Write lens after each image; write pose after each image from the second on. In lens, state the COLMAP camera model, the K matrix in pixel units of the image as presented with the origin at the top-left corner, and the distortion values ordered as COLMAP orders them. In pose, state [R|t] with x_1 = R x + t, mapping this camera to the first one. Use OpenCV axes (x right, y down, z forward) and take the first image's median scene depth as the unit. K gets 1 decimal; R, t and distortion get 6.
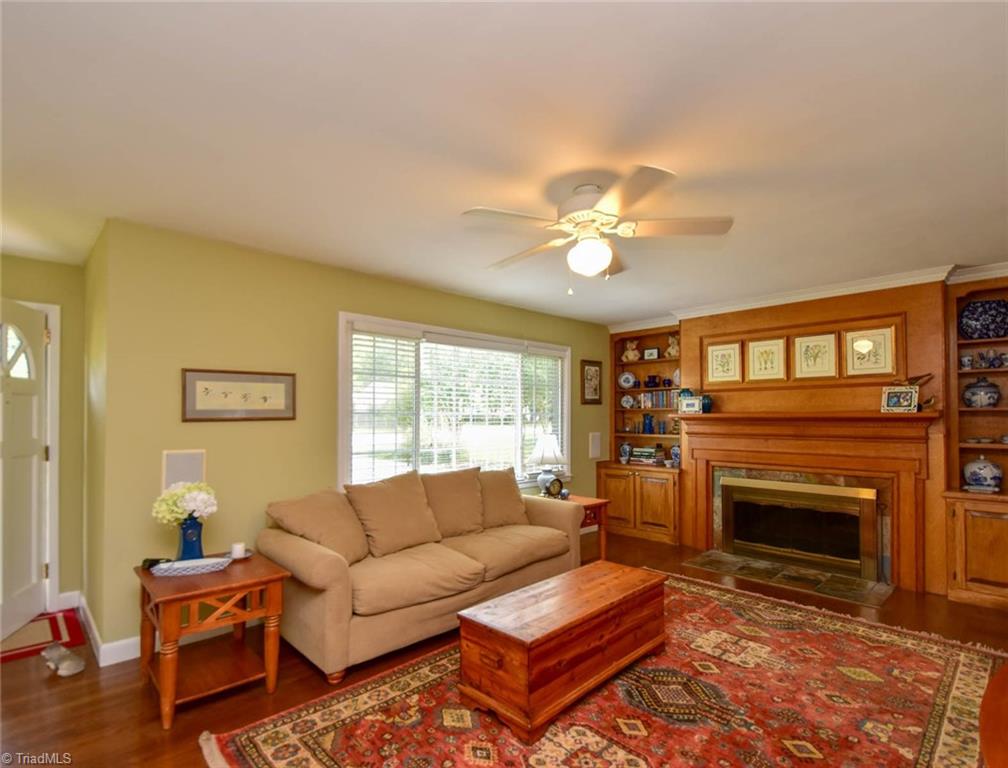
lens RADIAL K [[509.4, 0, 501.2], [0, 509.4, 410.9], [0, 0, 1]] dist [0.002446, -0.003326]
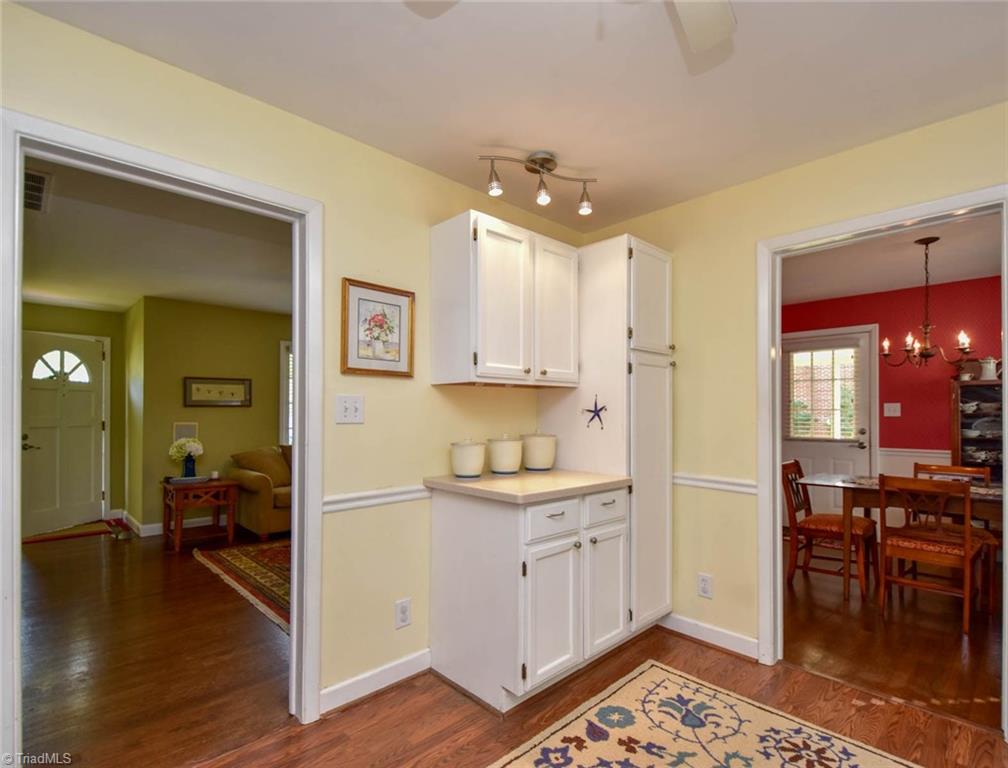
lens RADIAL K [[509.4, 0, 502.1], [0, 509.4, 411.2], [0, 0, 1]] dist [0.002446, -0.003326]
pose [[0.999974, 0.004882, 0.005303, 0.388478], [-0.004905, 0.999979, 0.004343, 0.019420], [-0.005281, -0.004369, 0.999977, -0.643908]]
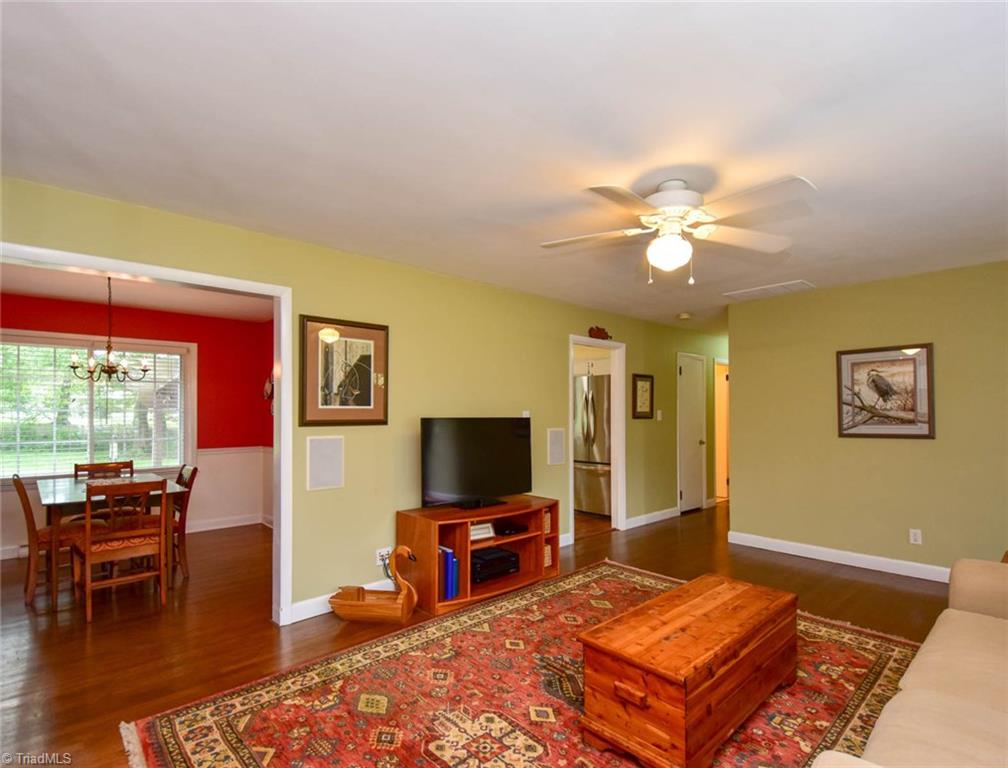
lens RADIAL K [[493.9, 0, 512.3], [0, 493.9, 406.9], [0, 0, 1]] dist [0.010130, -0.001006]
pose [[-0.999979, 0.004055, 0.005122, 0.321750], [0.003934, 0.999716, -0.023521, 0.018089], [-0.005216, -0.023500, -0.999710, 1.315132]]
